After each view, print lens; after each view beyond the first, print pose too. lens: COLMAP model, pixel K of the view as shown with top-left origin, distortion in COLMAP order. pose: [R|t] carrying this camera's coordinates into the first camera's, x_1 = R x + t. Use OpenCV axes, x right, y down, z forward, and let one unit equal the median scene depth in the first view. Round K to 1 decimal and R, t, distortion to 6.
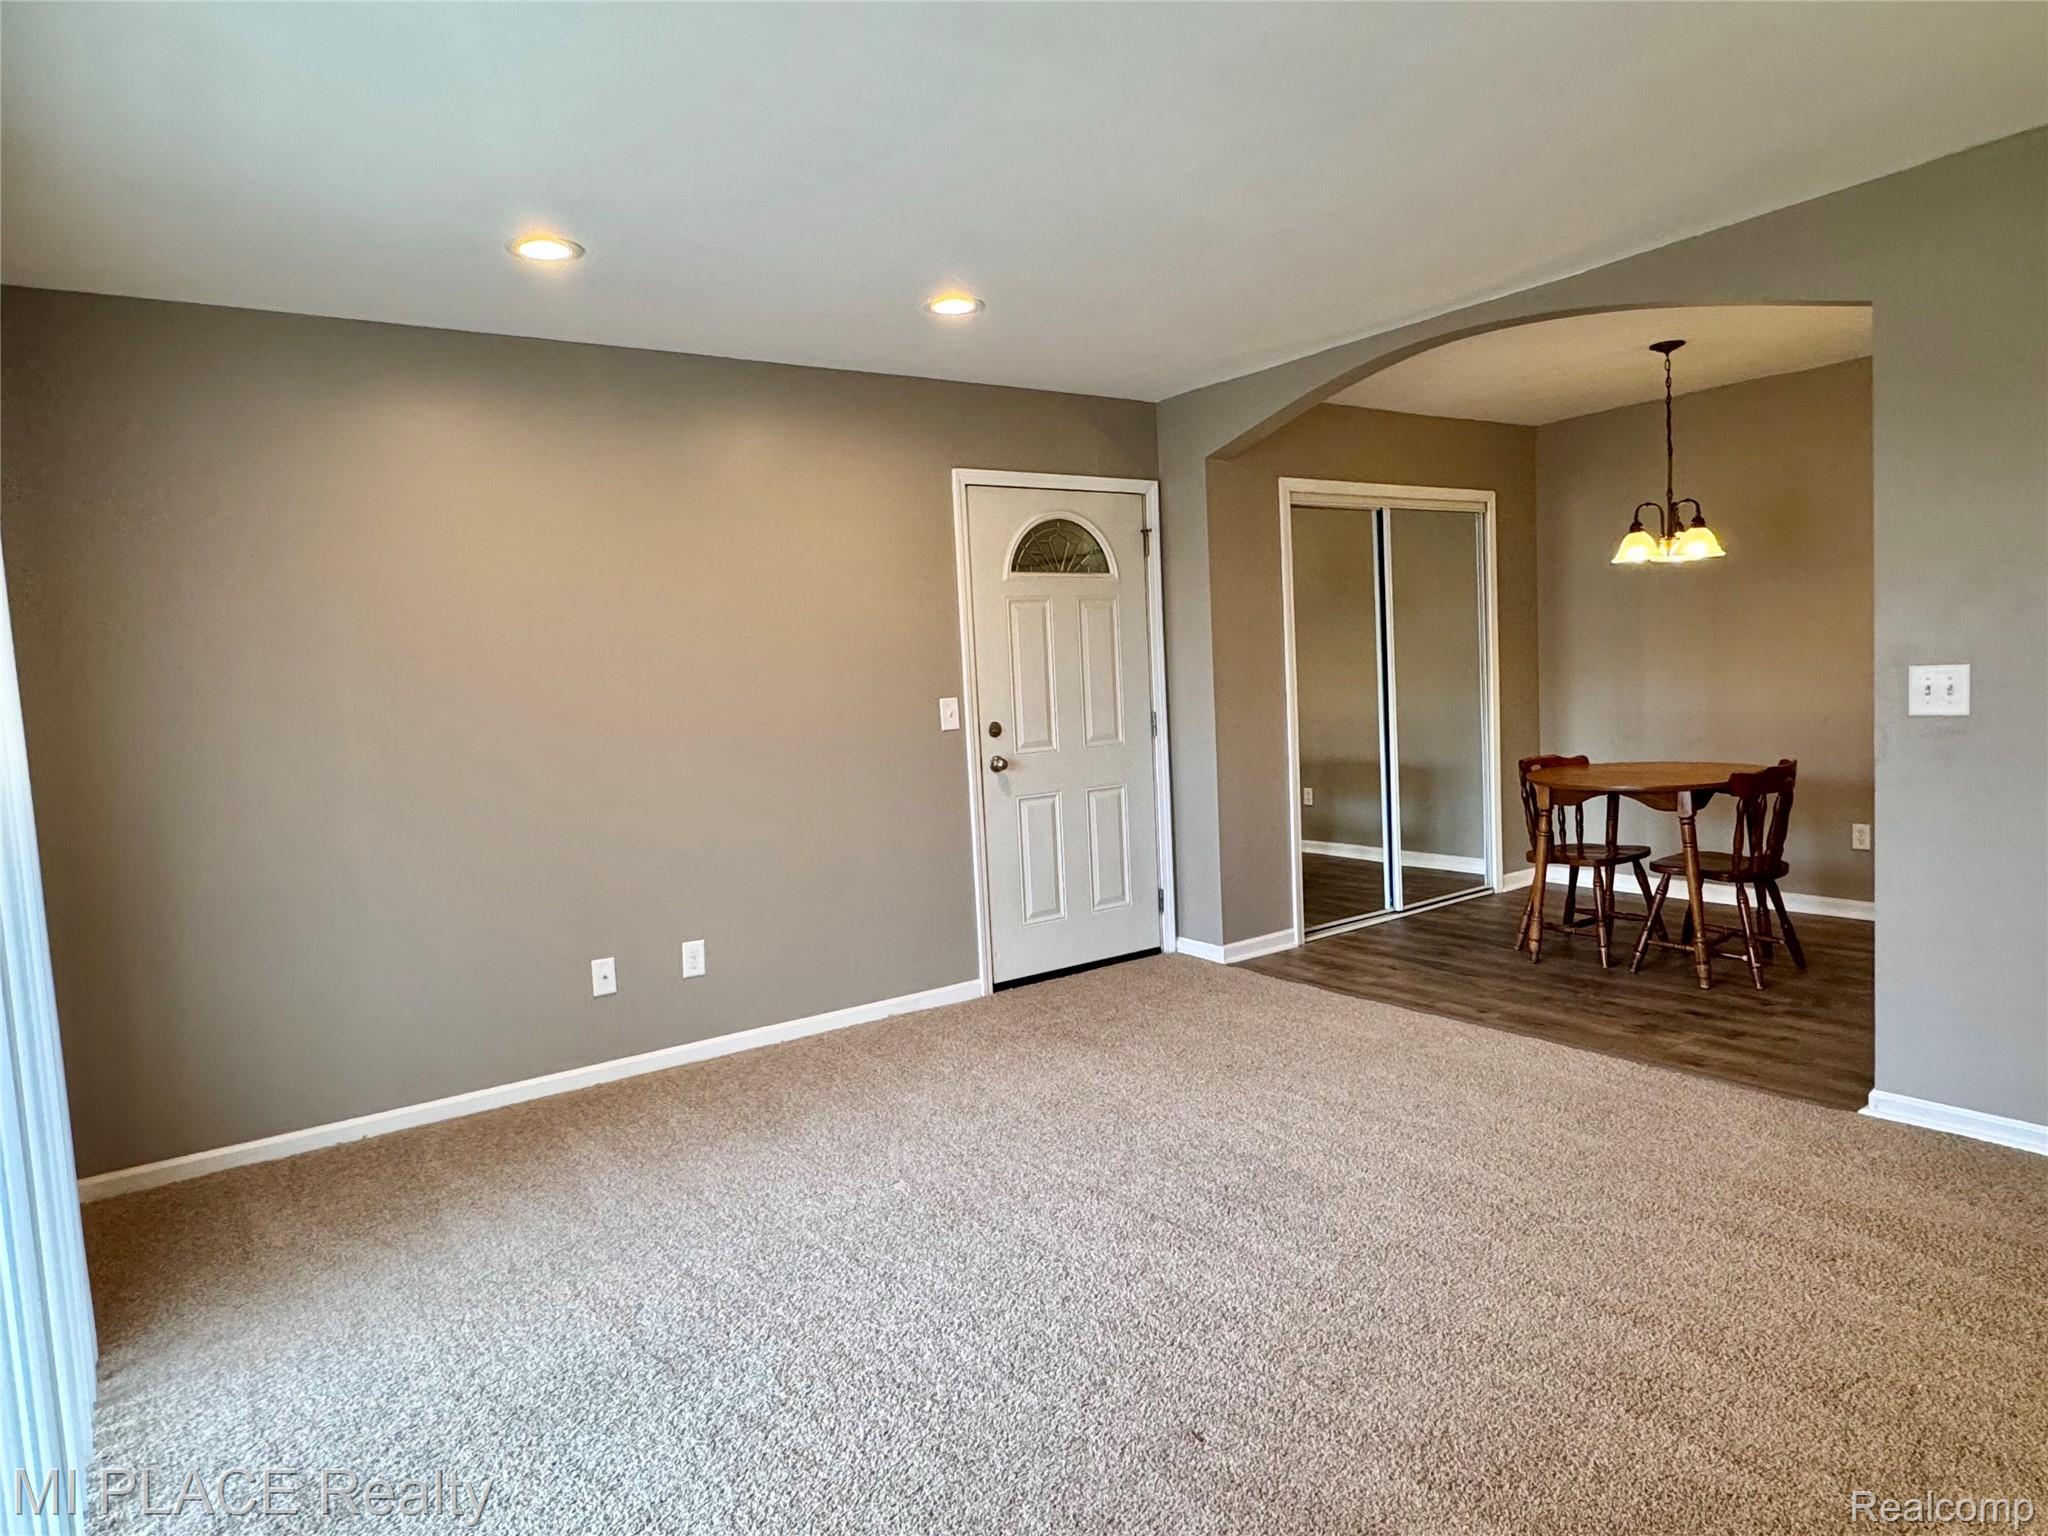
lens RADIAL K [[1237.4, 0, 1024.0], [0, 1237.4, 768.0], [0, 0, 1]] dist [0.003423, 0.000530]
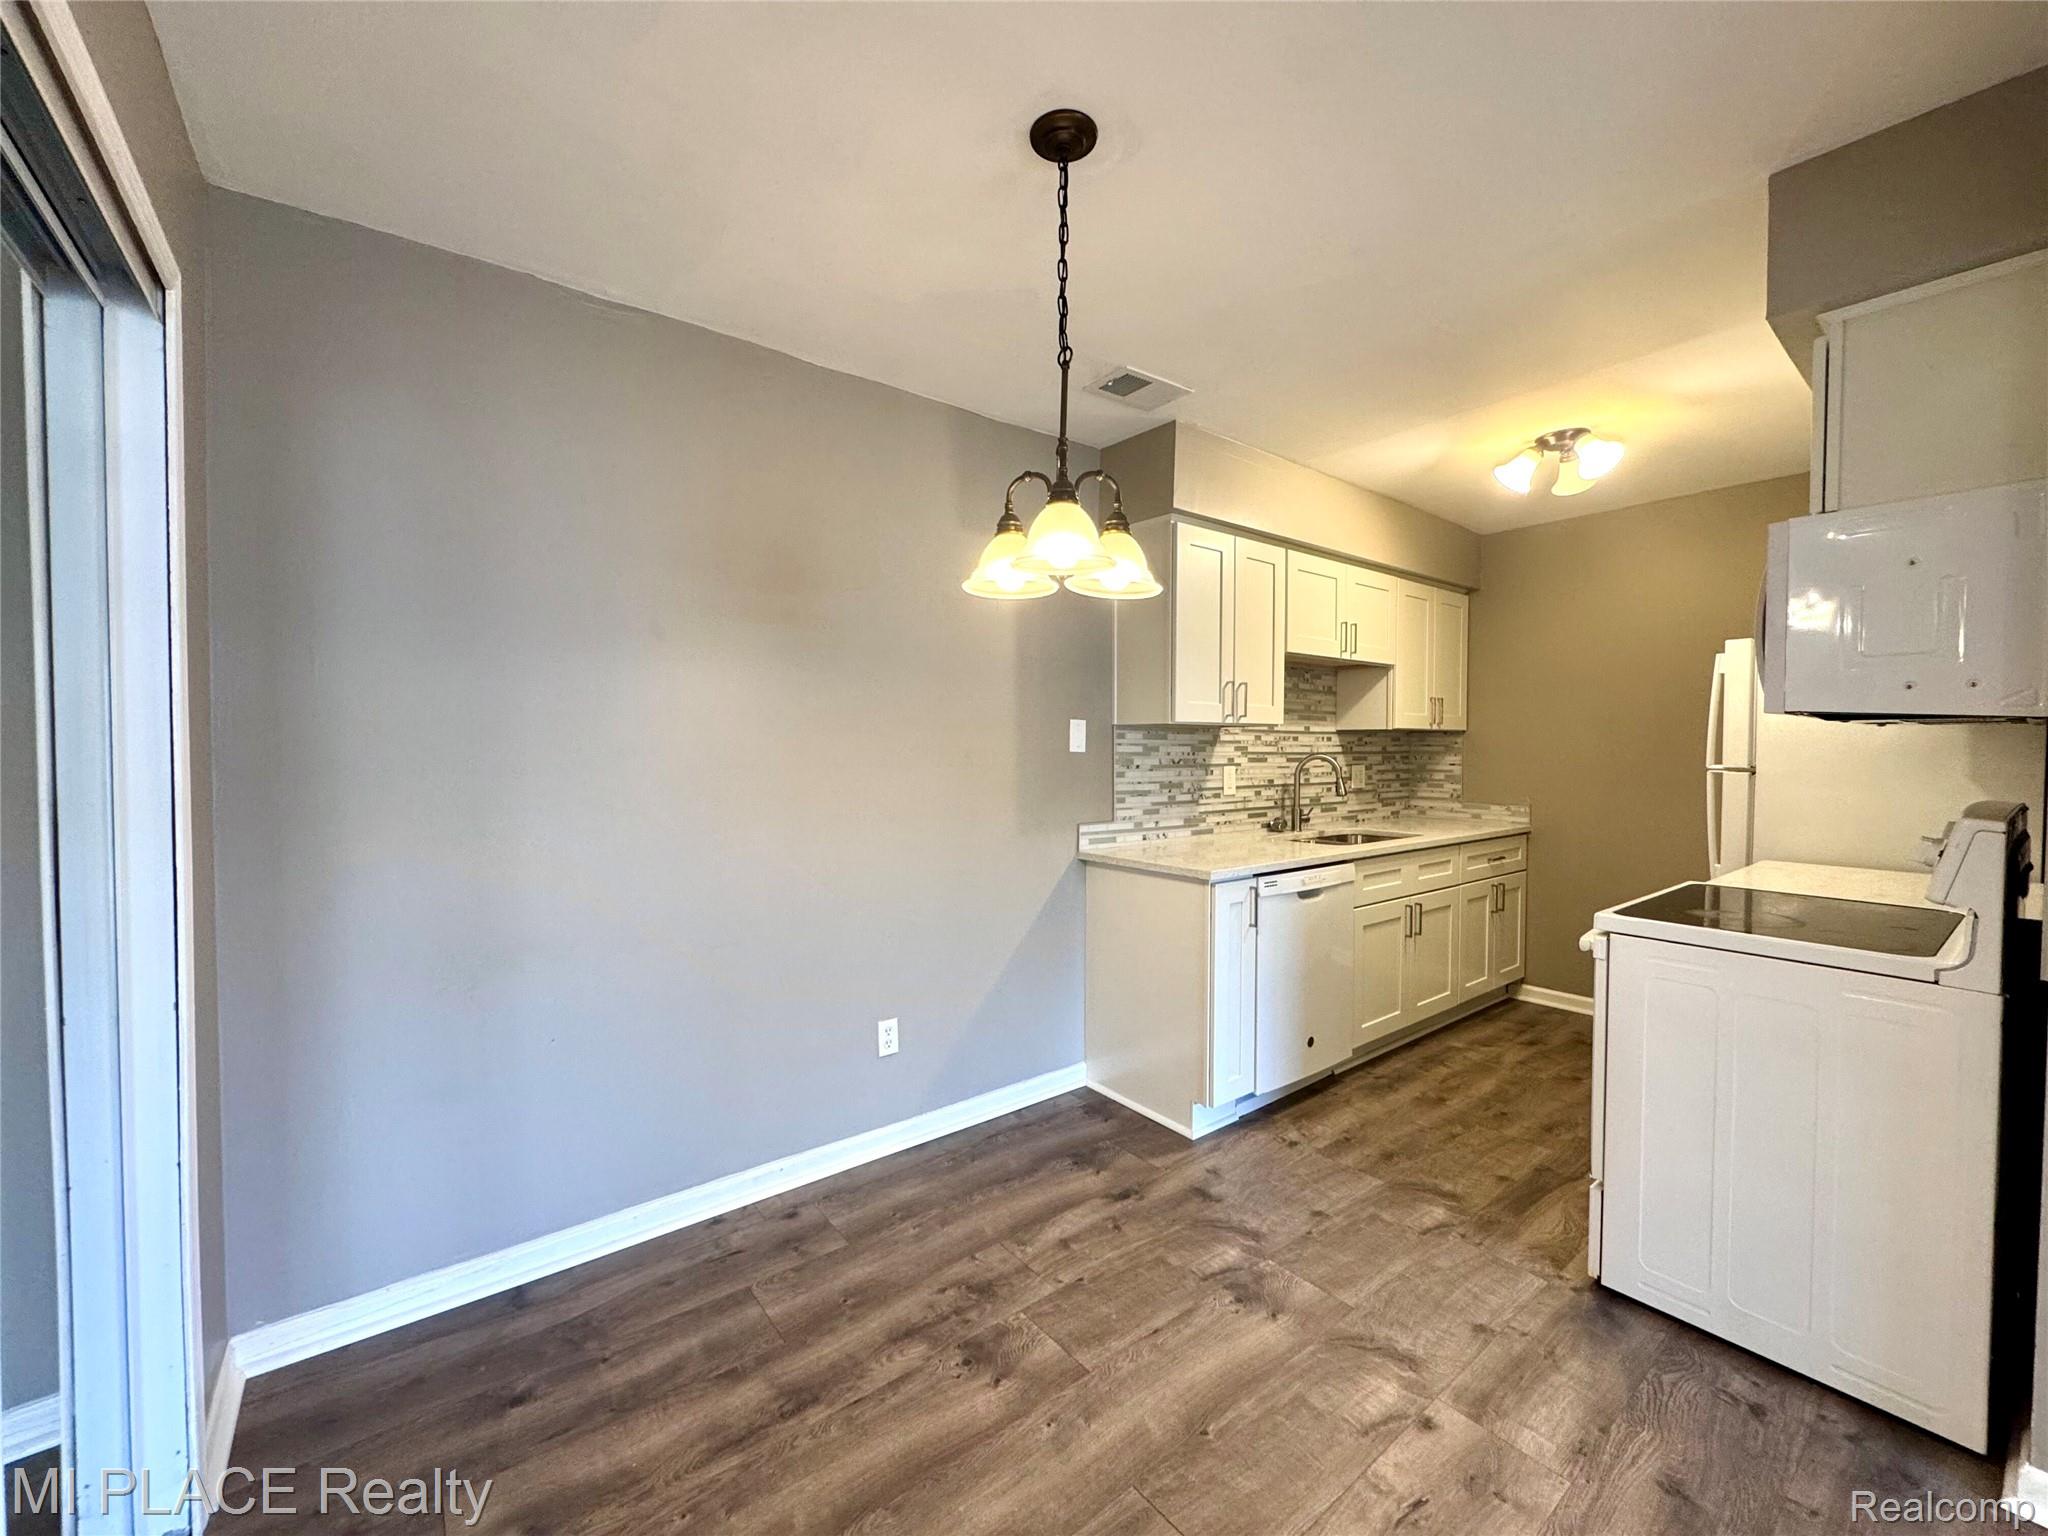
lens RADIAL K [[816.3, 0, 1028.5], [0, 816.3, 764.9], [0, 0, 1]] dist [-0.003778, 0.000365]
pose [[-0.052270, 0.029838, 0.998187, 0.218366], [0.083329, 0.996198, -0.025415, -0.095650], [-0.995150, 0.081850, -0.054558, 1.063641]]
